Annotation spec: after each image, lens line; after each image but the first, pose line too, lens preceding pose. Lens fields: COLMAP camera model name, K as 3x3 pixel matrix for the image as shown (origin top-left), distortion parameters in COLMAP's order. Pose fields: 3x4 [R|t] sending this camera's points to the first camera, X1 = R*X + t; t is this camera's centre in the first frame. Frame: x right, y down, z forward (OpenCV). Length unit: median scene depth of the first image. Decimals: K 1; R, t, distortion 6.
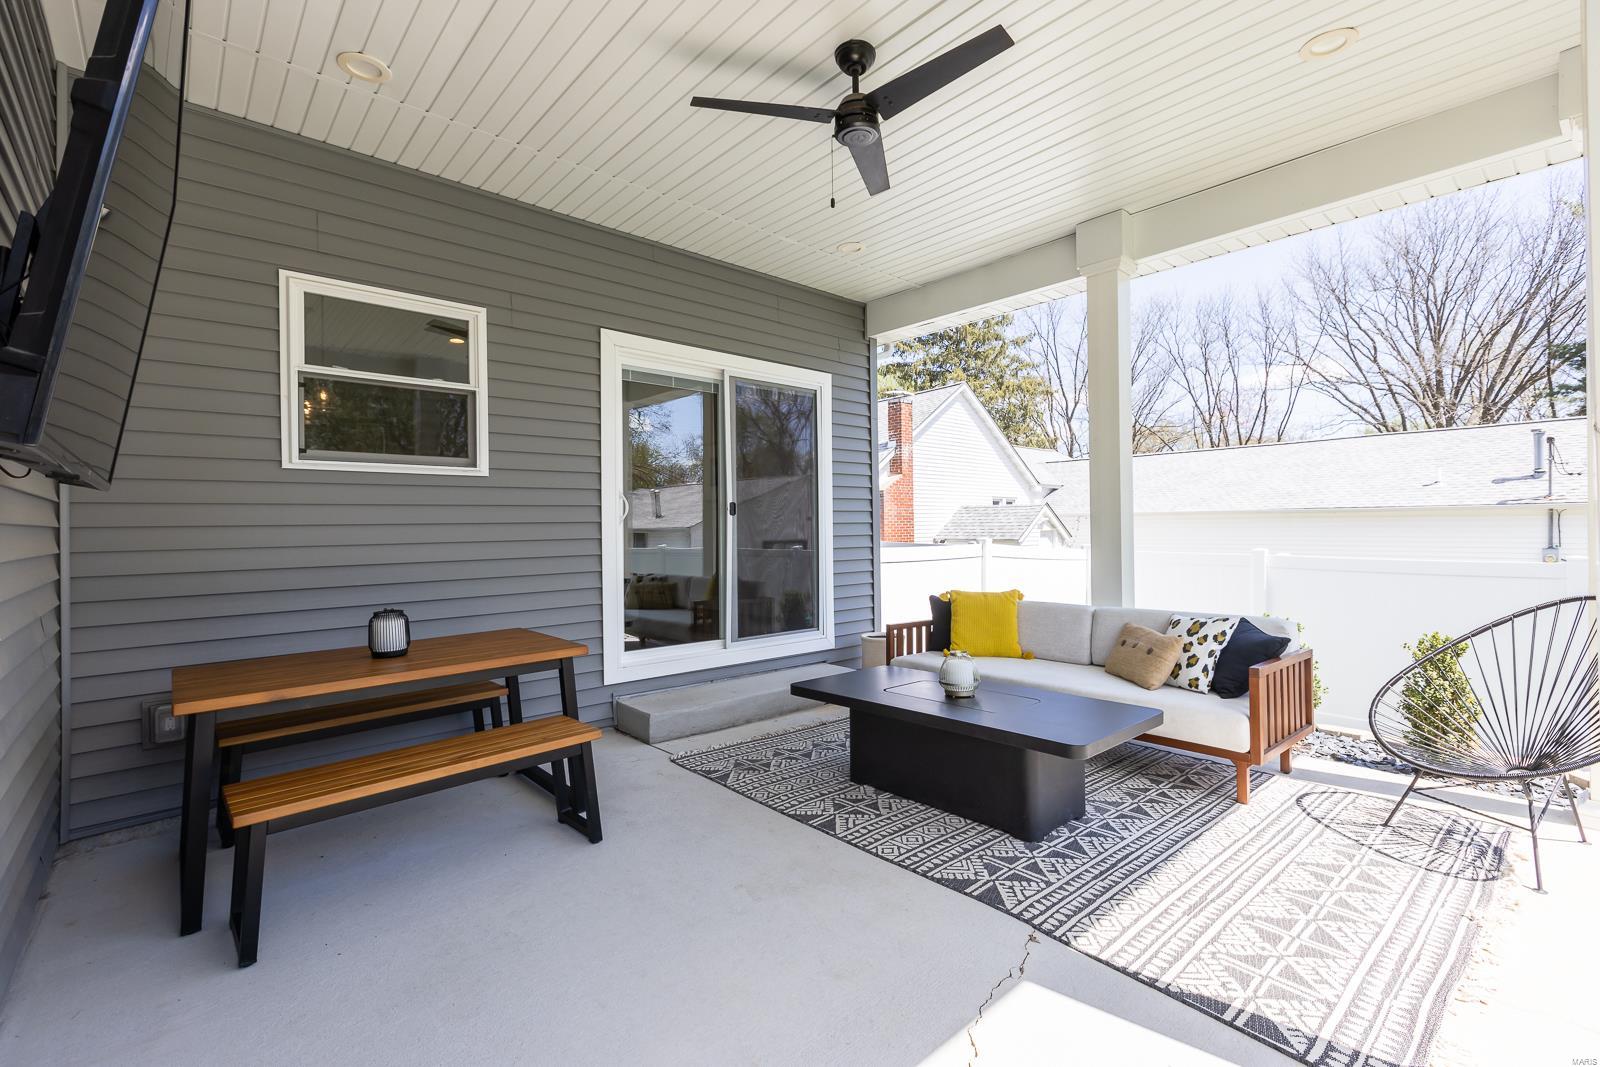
lens RADIAL K [[719.8, 0, 753.6], [0, 719.8, 528.9], [0, 0, 1]] dist [-0.000992, -0.000168]
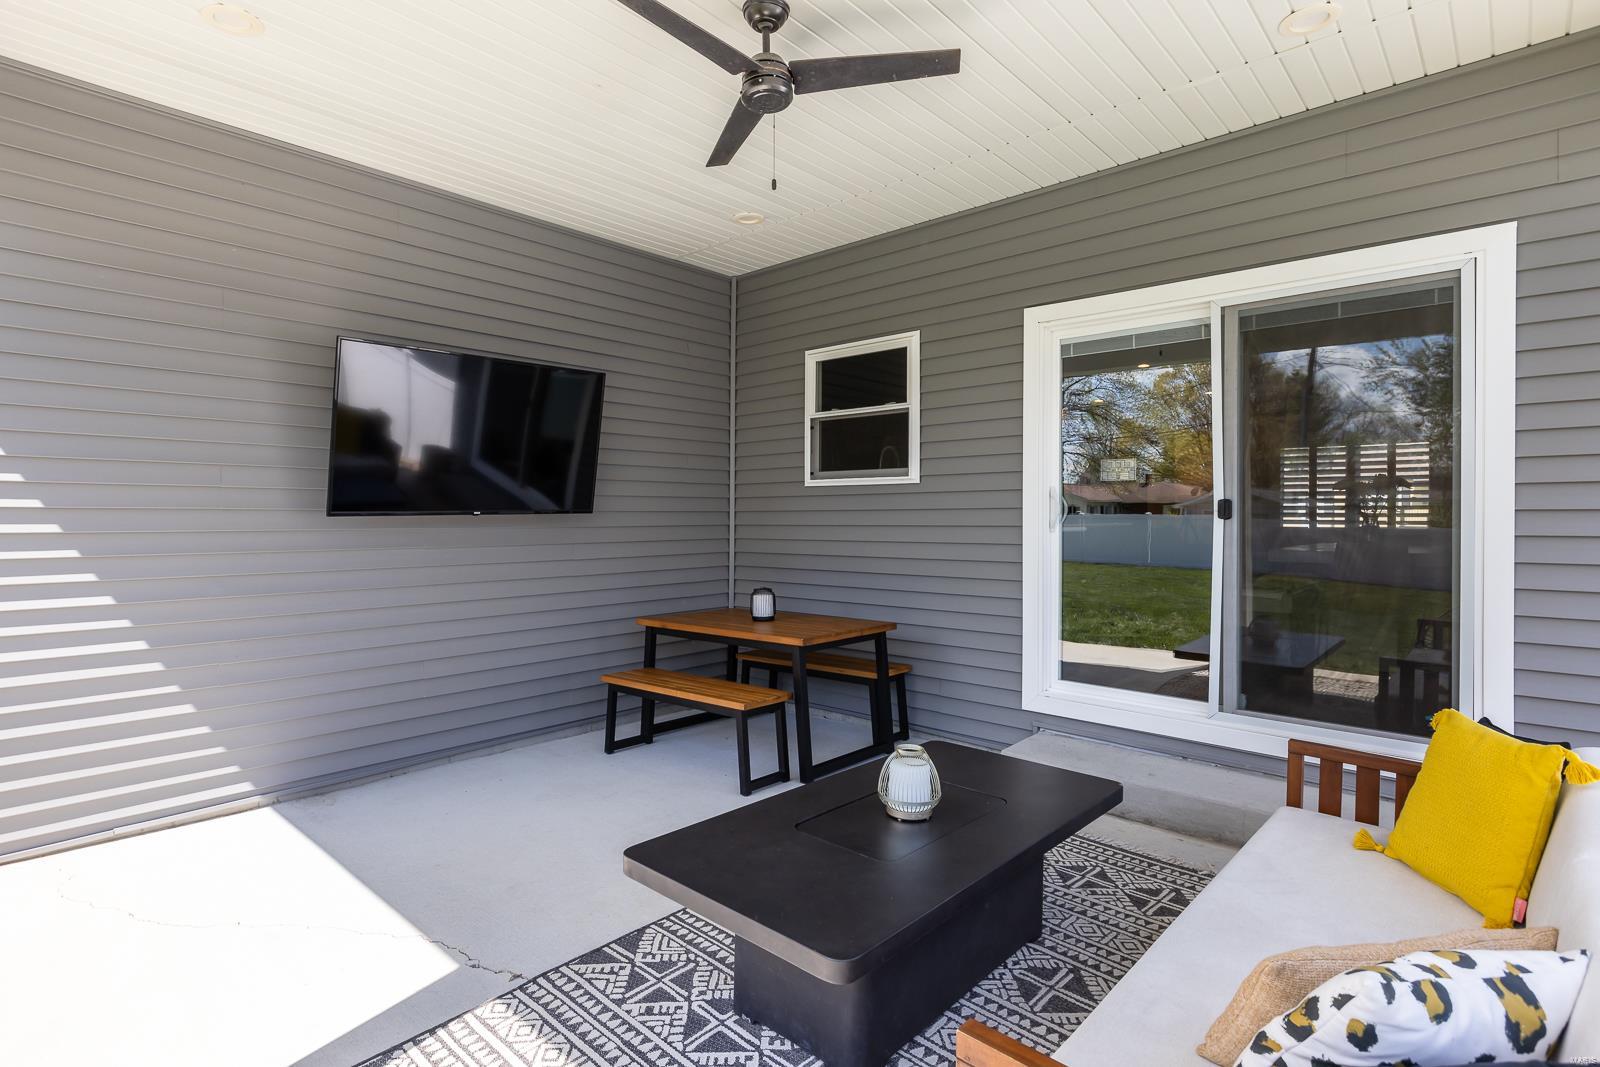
lens RADIAL K [[800.0, 0, 817.8], [0, 800.0, 515.8], [0, 0, 1]] dist [-0.000237, -0.000688]
pose [[0.132494, 0.016710, -0.991043, 1.132080], [-0.000131, 0.999858, 0.016841, -0.060147], [0.991184, -0.002102, 0.132477, 0.943321]]
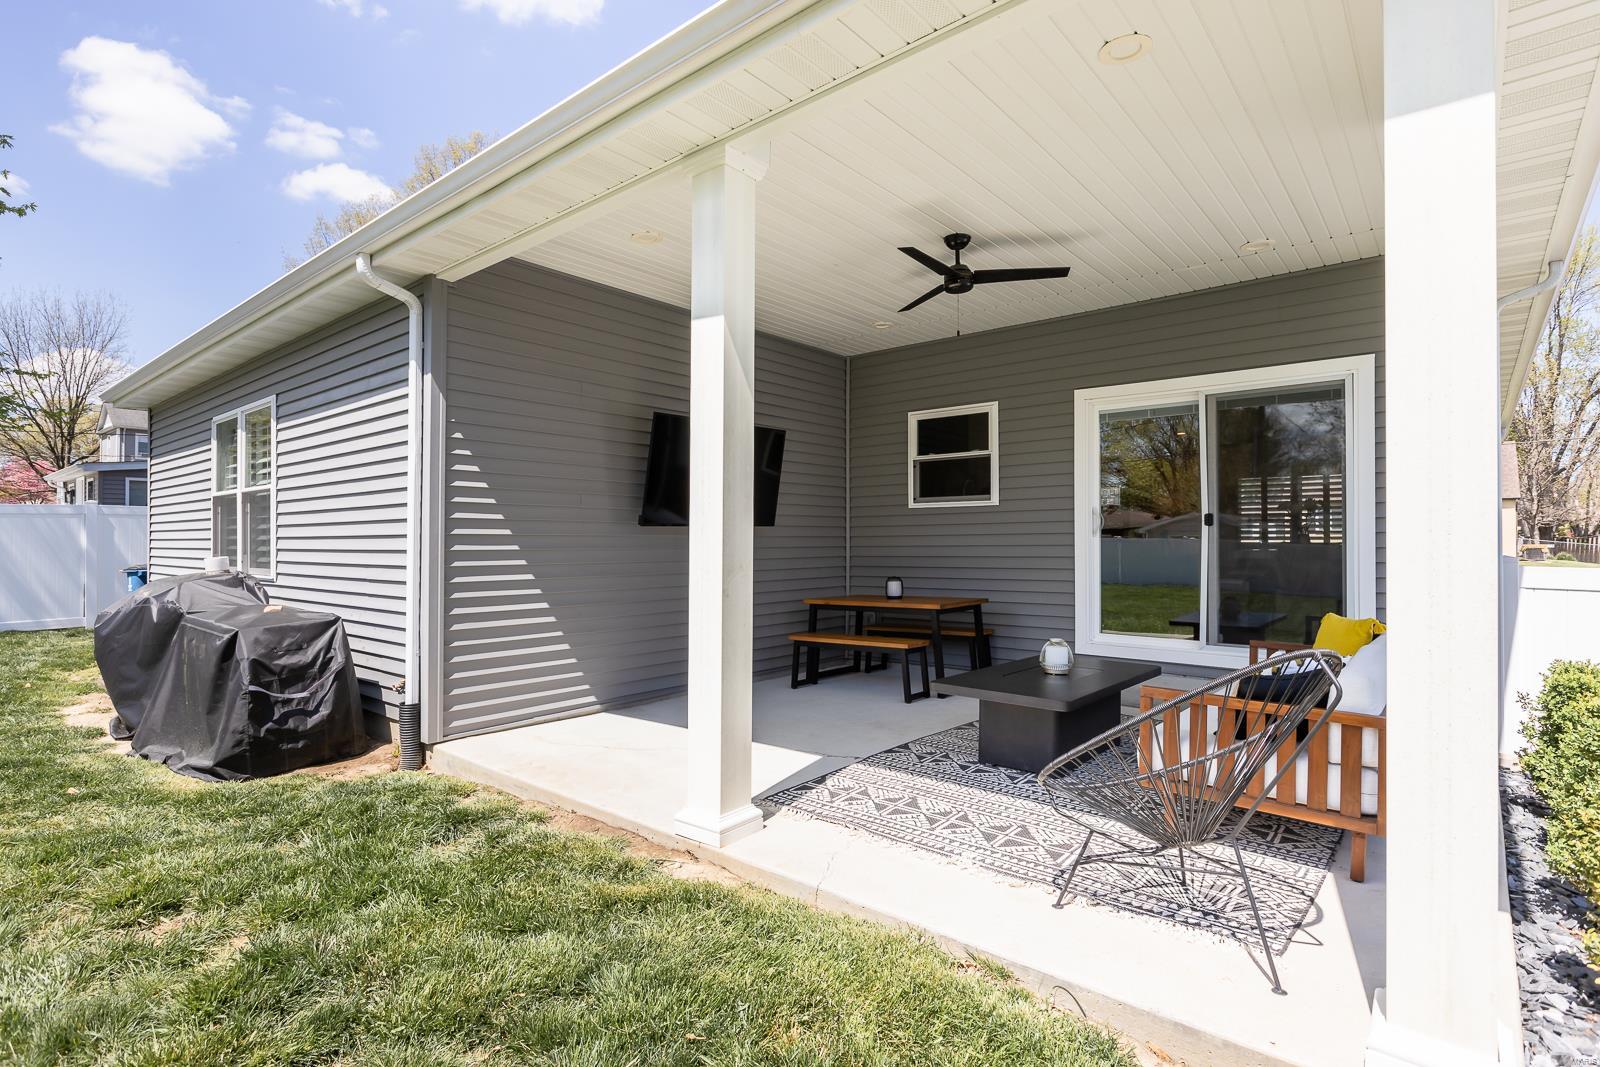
lens RADIAL K [[791.1, 0, 800.0], [0, 791.1, 533.5], [0, 0, 1]] dist [-0.002603, -0.000324]
pose [[0.153079, 0.004075, -0.988206, 1.813879], [0.002457, 0.999987, 0.004504, -0.025410], [0.988211, -0.003118, 0.153067, 0.396520]]
